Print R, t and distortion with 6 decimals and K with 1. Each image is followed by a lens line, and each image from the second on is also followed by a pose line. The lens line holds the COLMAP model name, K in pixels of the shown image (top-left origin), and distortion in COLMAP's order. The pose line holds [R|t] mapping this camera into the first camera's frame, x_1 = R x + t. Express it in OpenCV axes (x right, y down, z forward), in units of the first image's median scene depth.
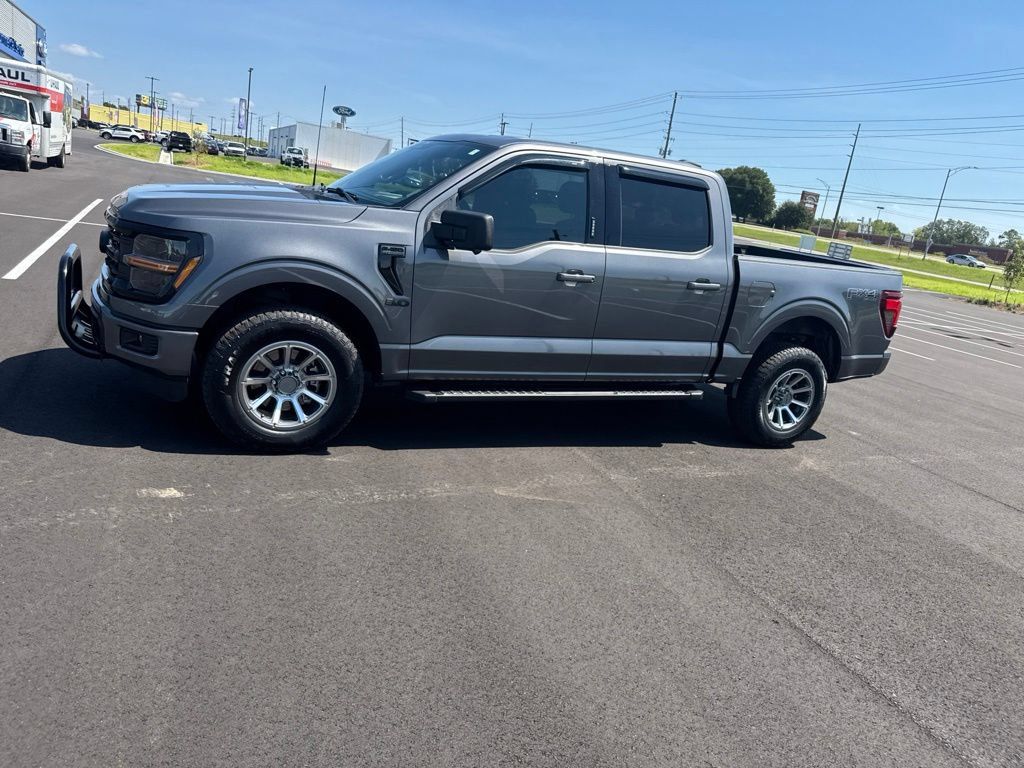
lens RADIAL K [[718.6, 0, 514.5], [0, 718.6, 401.2], [0, 0, 1]] dist [0.026280, -0.028312]
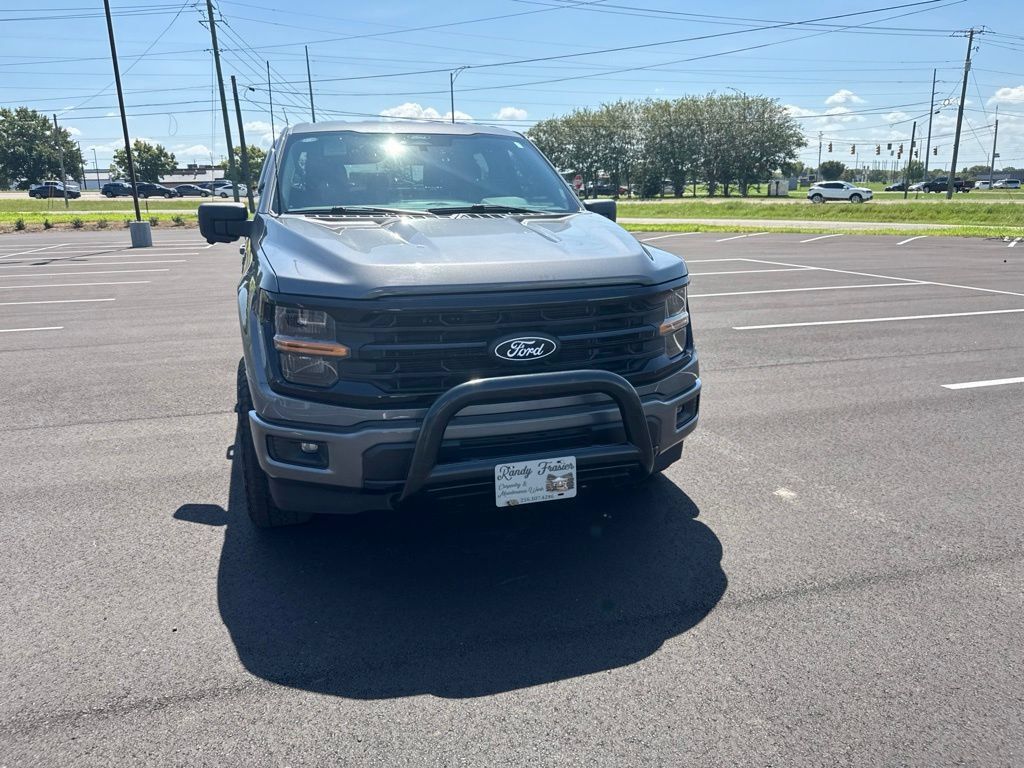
lens RADIAL K [[716.9, 0, 504.3], [0, 716.9, 377.2], [0, 0, 1]] dist [0.043909, -0.057541]
pose [[0.151428, -0.394556, 0.906309, -0.965429], [0.306910, 0.890333, 0.336322, -0.347530], [-0.939615, 0.227227, 0.255914, 0.711981]]
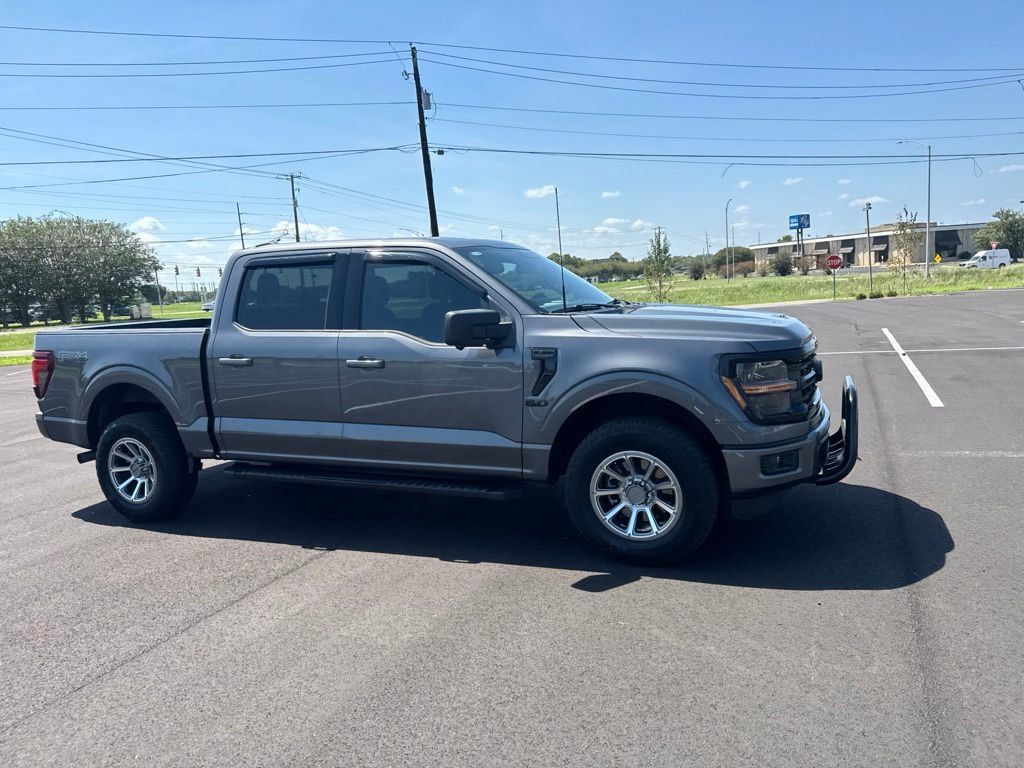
lens RADIAL K [[713.8, 0, 503.4], [0, 713.8, 383.2], [0, 0, 1]] dist [0.066404, -0.096187]
pose [[-0.649658, -0.211976, 0.730076, -0.866244], [0.174432, 0.893156, 0.414544, -0.598757], [-0.739945, 0.396660, -0.543270, 1.590590]]
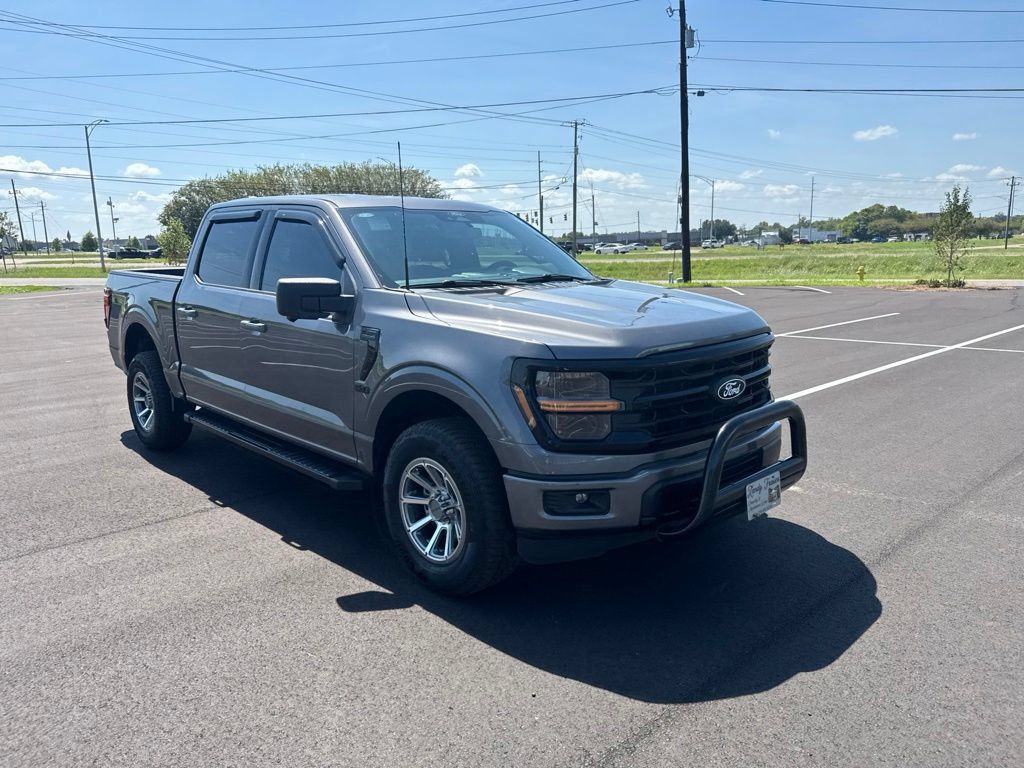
lens RADIAL K [[716.9, 0, 504.3], [0, 716.9, 377.2], [0, 0, 1]] dist [0.043909, -0.057541]
pose [[-0.306135, -0.312456, 0.899251, -0.996309], [0.235113, 0.890527, 0.389466, -0.495579], [-0.922498, 0.330654, -0.199159, 1.142532]]
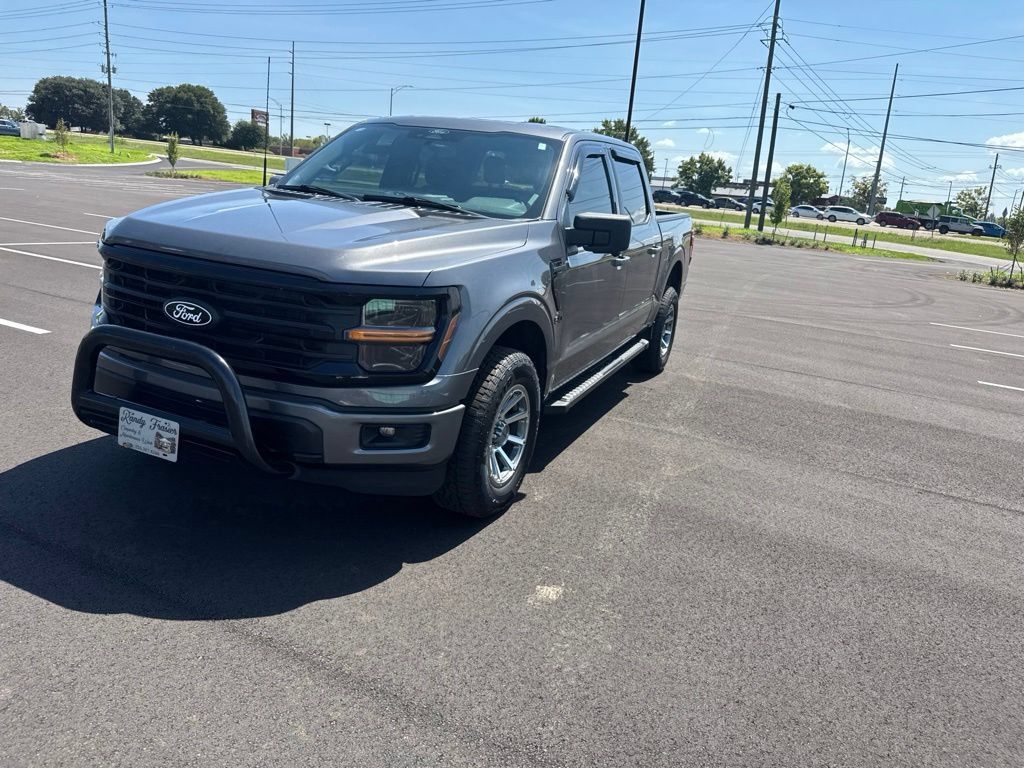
lens RADIAL K [[719.2, 0, 513.6], [0, 719.2, 384.9], [0, 0, 1]] dist [0.030399, -0.038433]
pose [[0.760270, -0.250097, 0.599534, -0.633832], [0.200317, 0.968201, 0.149864, -0.163908], [-0.617950, 0.006160, 0.786193, 0.234450]]
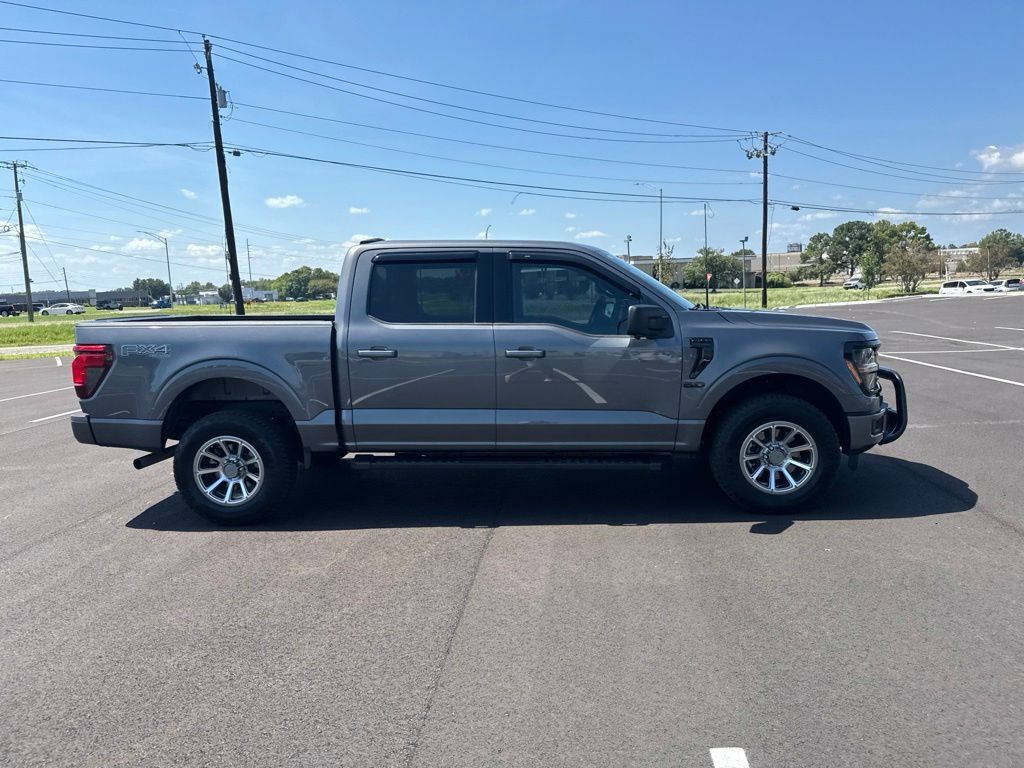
lens RADIAL K [[715.5, 0, 506.7], [0, 715.5, 387.5], [0, 0, 1]] dist [0.060696, -0.091211]
pose [[-0.861038, -0.188532, 0.472303, -0.543883], [0.041891, 0.899289, 0.435345, -0.663339], [-0.506813, 0.394634, -0.766424, 1.998110]]
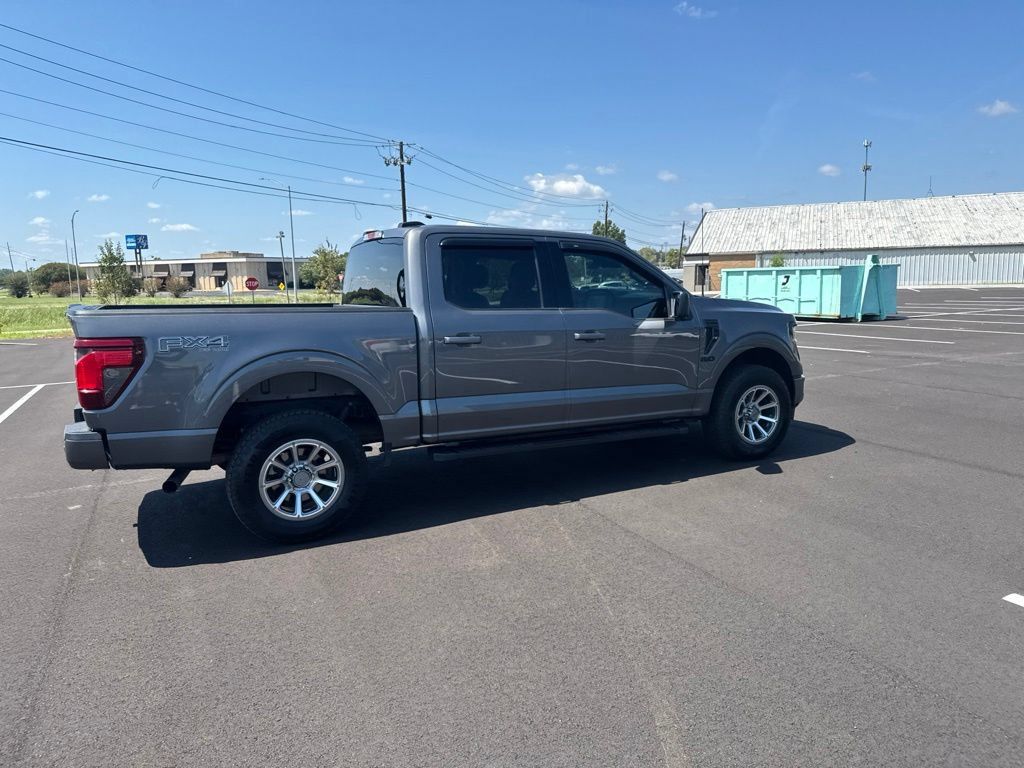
lens RADIAL K [[716.9, 0, 504.3], [0, 716.9, 377.2], [0, 0, 1]] dist [0.043909, -0.057541]
pose [[-0.991037, -0.131749, -0.022065, 0.039453], [-0.129565, 0.907807, 0.398873, -0.628829], [-0.032520, 0.398157, -0.916740, 2.212835]]
